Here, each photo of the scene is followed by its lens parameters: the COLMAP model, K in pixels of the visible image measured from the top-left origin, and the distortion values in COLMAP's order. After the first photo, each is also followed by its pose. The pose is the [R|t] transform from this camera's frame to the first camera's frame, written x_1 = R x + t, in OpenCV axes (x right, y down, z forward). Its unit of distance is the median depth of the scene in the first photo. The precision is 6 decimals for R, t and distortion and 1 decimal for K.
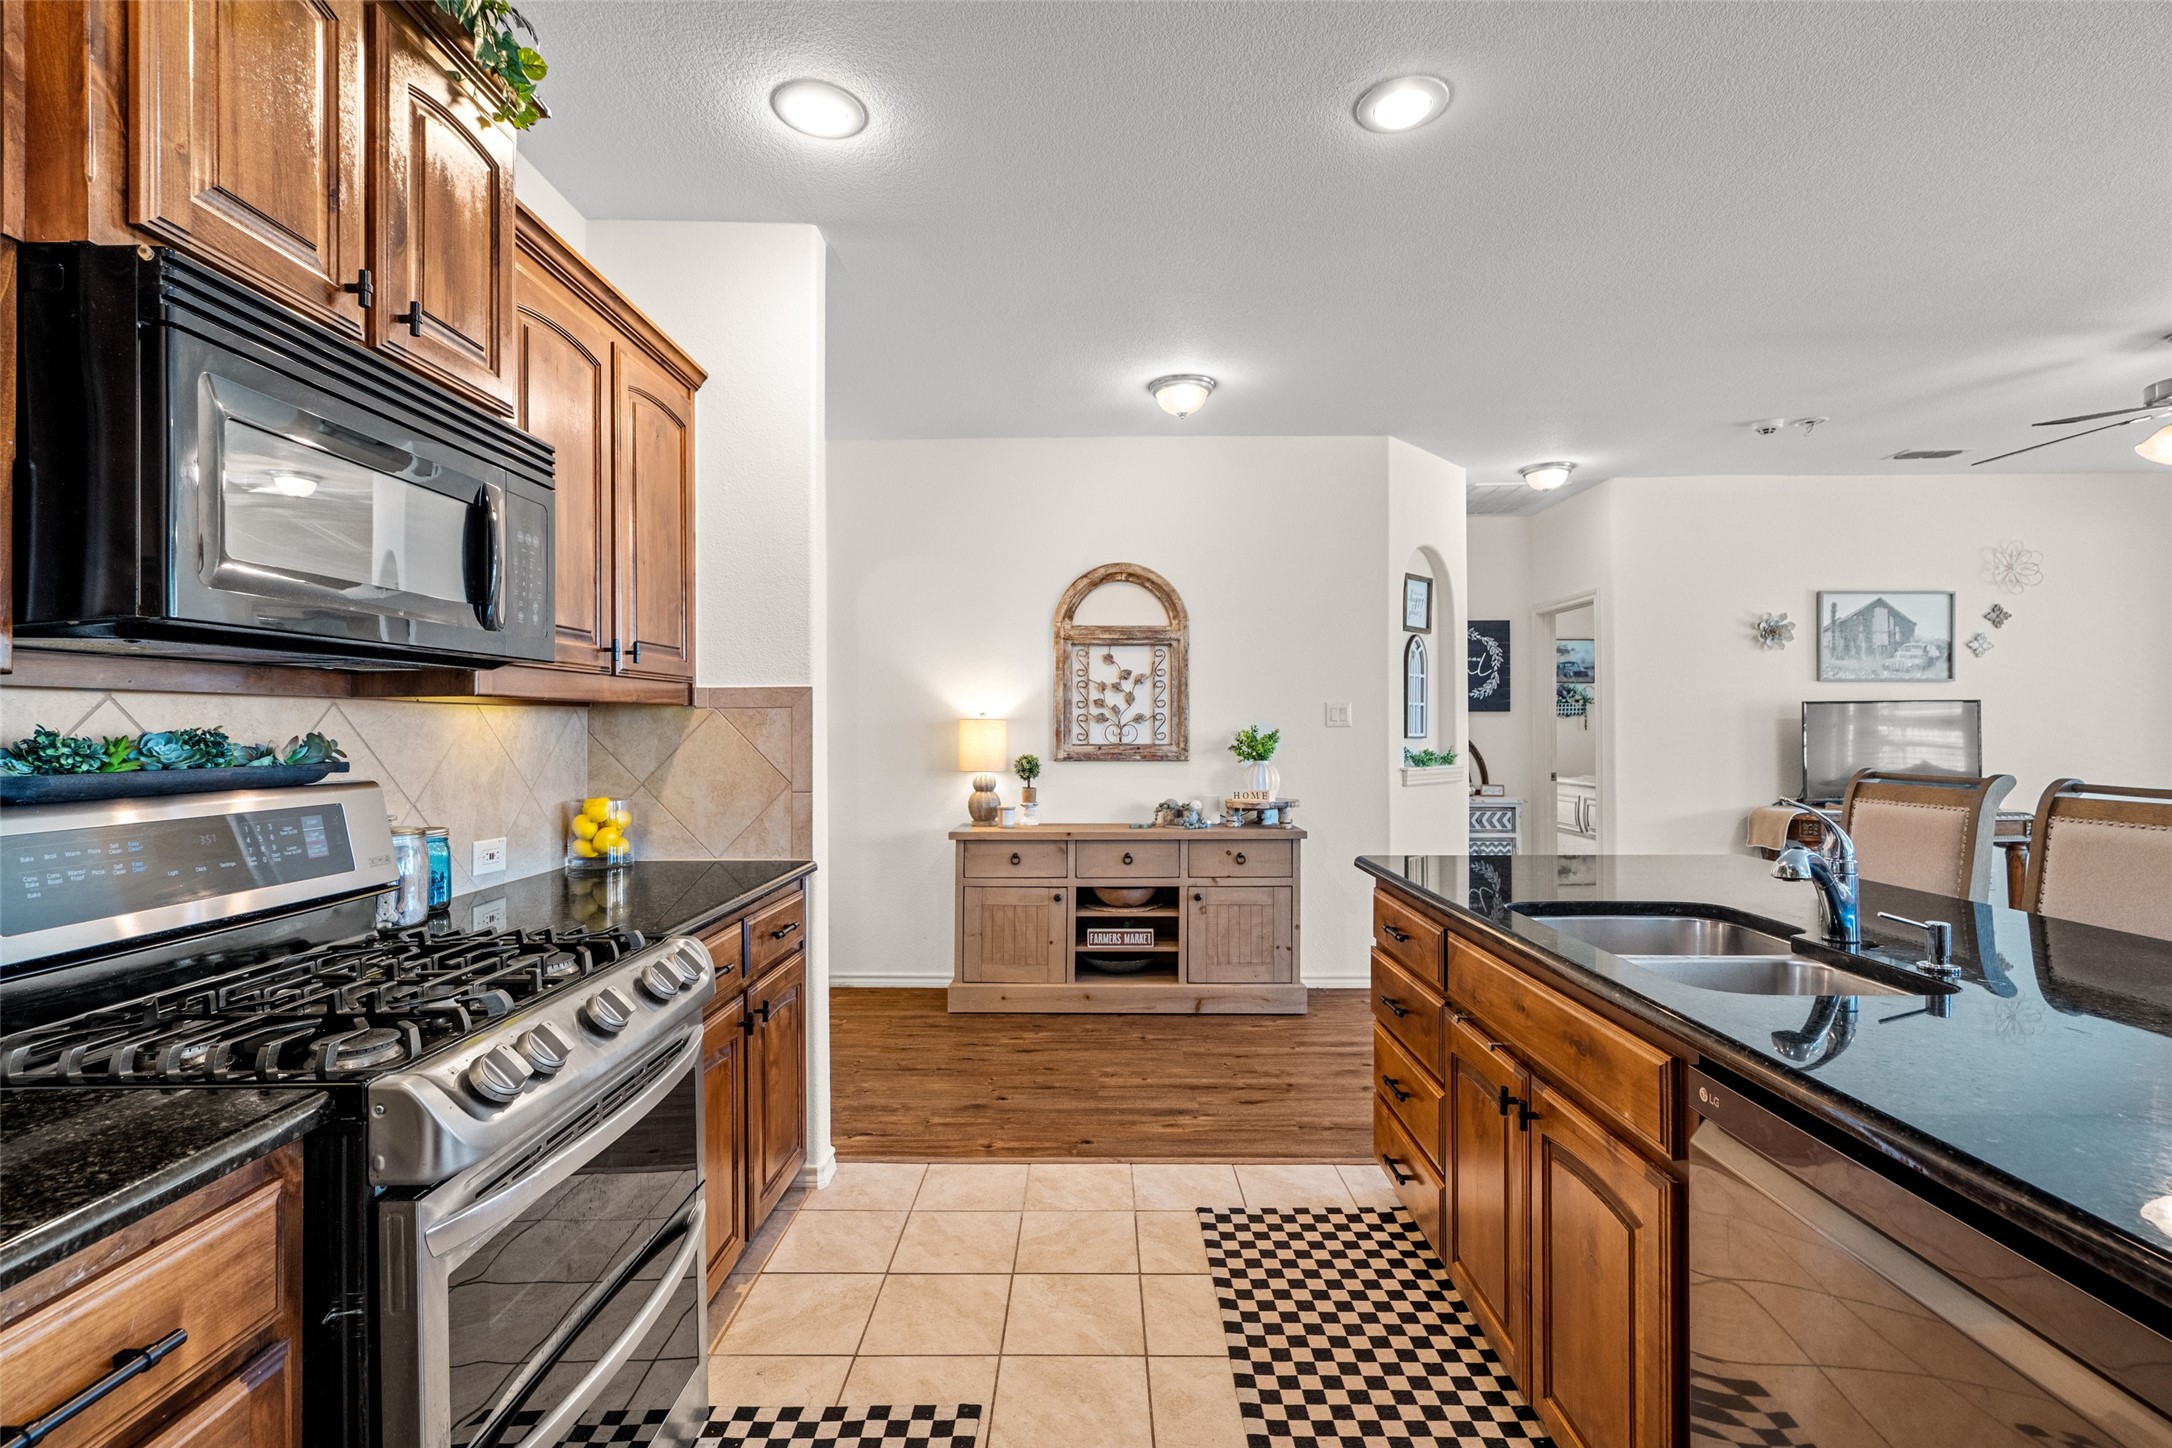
lens RADIAL K [[981.8, 0, 1084.1], [0, 981.8, 720.9], [0, 0, 1]] dist [-0.004062, 0.001891]
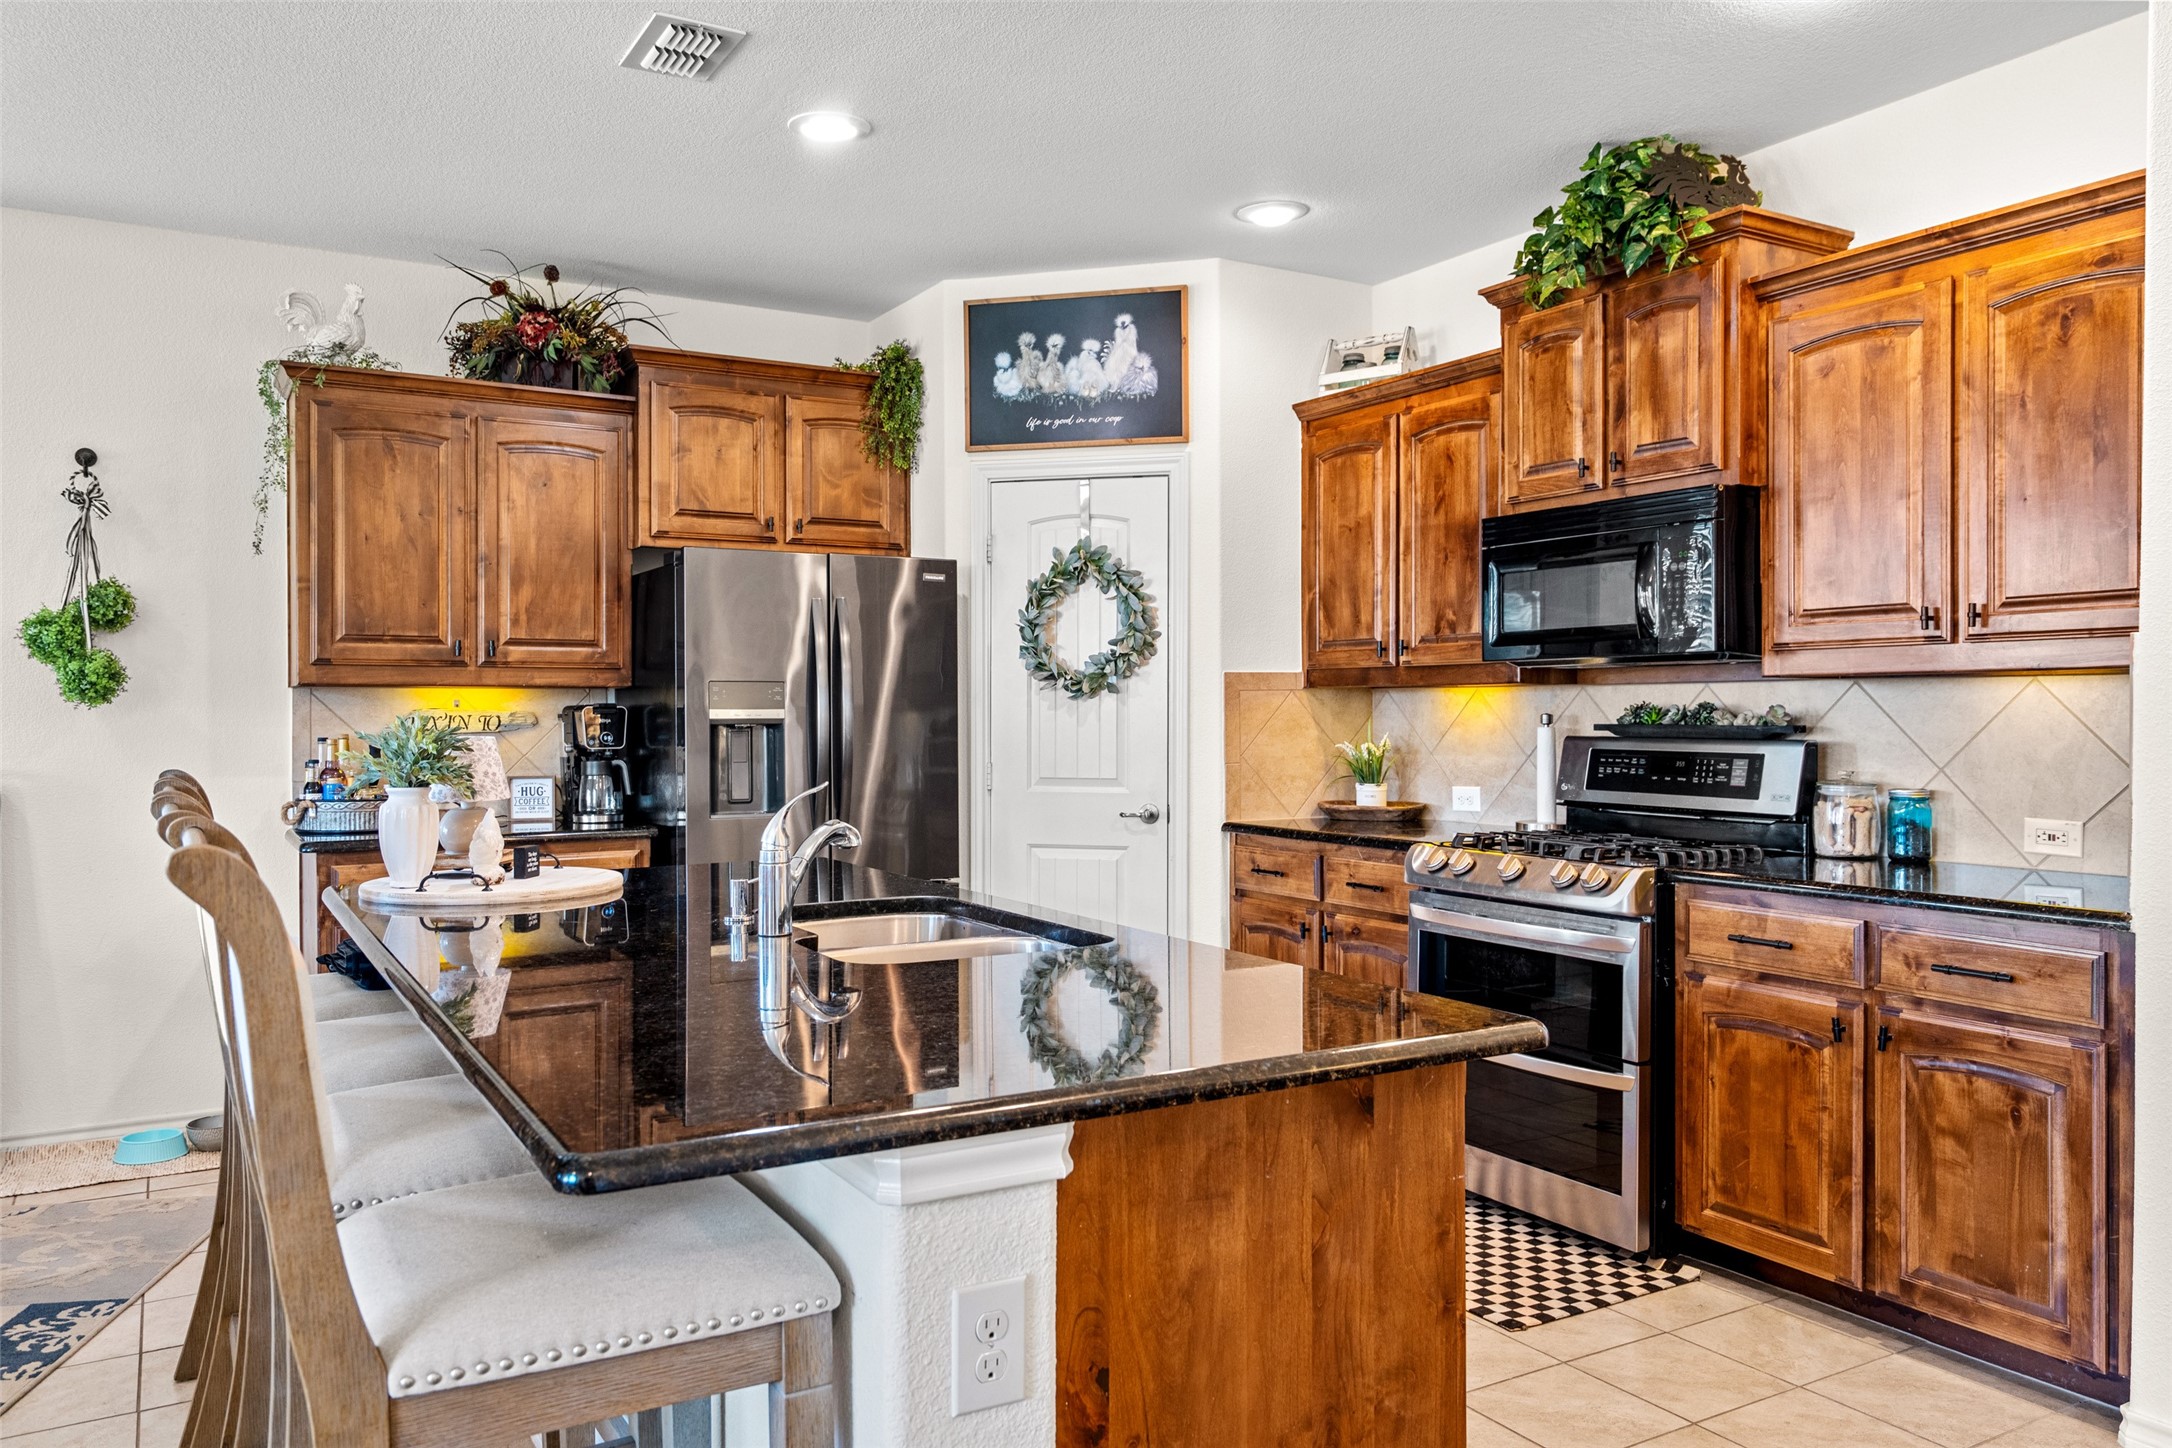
lens RADIAL K [[1554.1, 0, 1072.1], [0, 1554.1, 712.4], [0, 0, 1]] dist [0.014008, -0.006639]
pose [[-0.860037, 0.006002, -0.510196, 0.474068], [0.007709, 0.999970, -0.001232, 0.006606], [0.510173, -0.004992, -0.860057, 0.894778]]
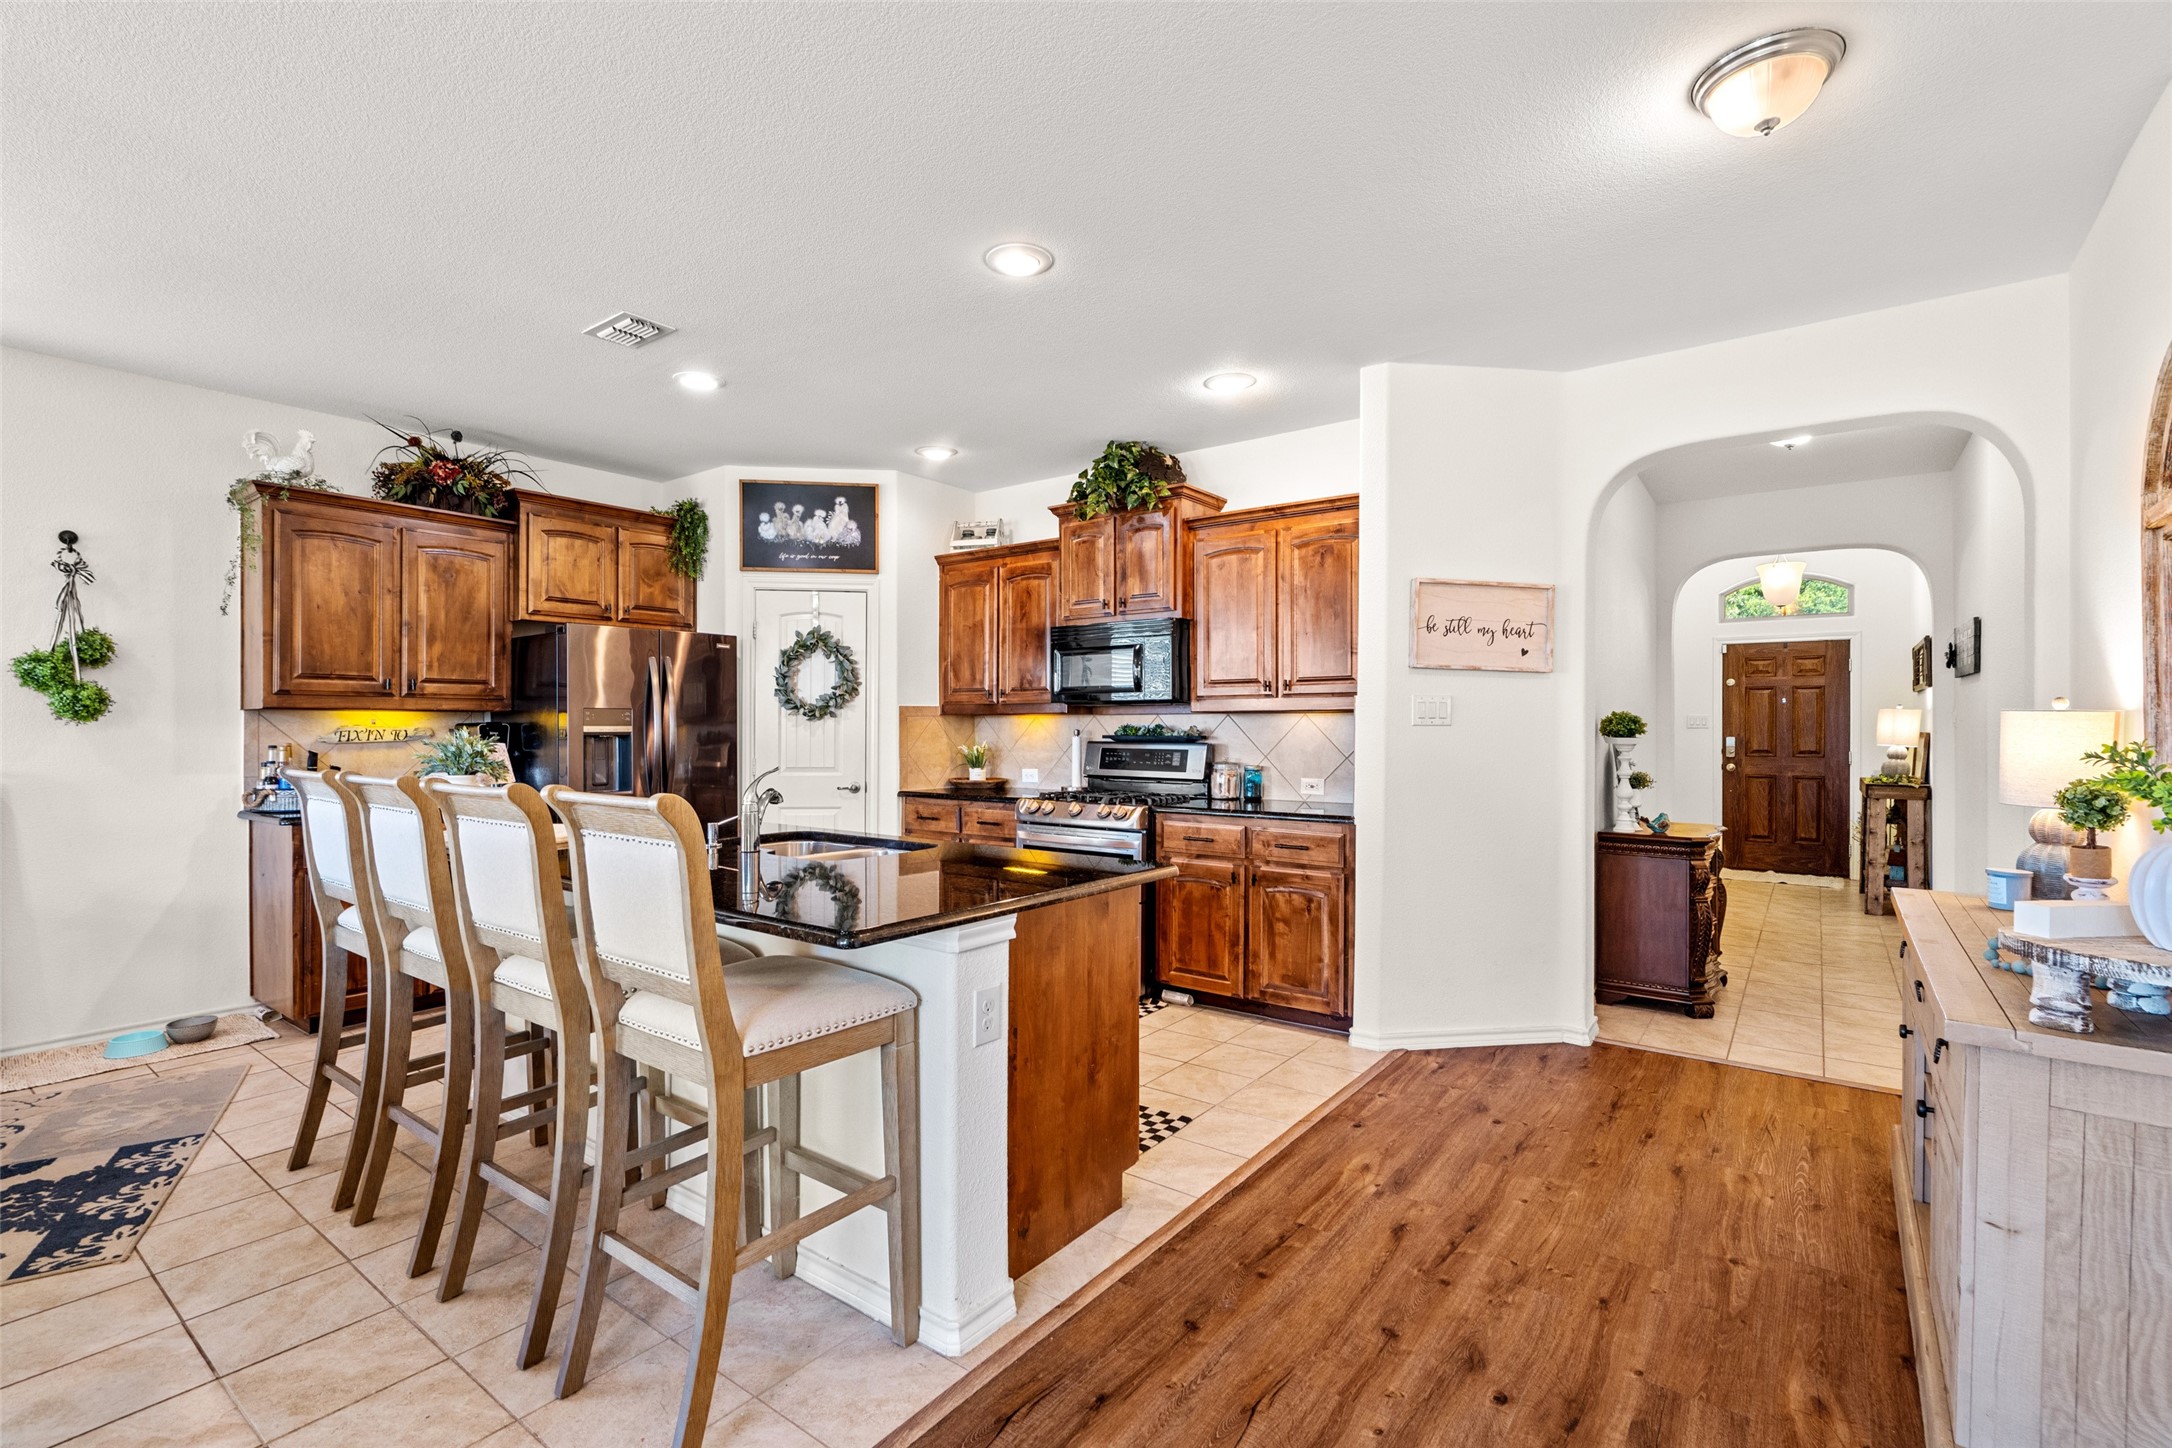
lens RADIAL K [[981.8, 0, 1081.5], [0, 981.8, 723.3], [0, 0, 1]] dist [-0.004062, 0.001891]
pose [[-0.596392, 0.000425, -0.802693, 0.661914], [0.005926, 0.999975, -0.003873, 0.005318], [0.802671, -0.007066, -0.596380, 0.912881]]
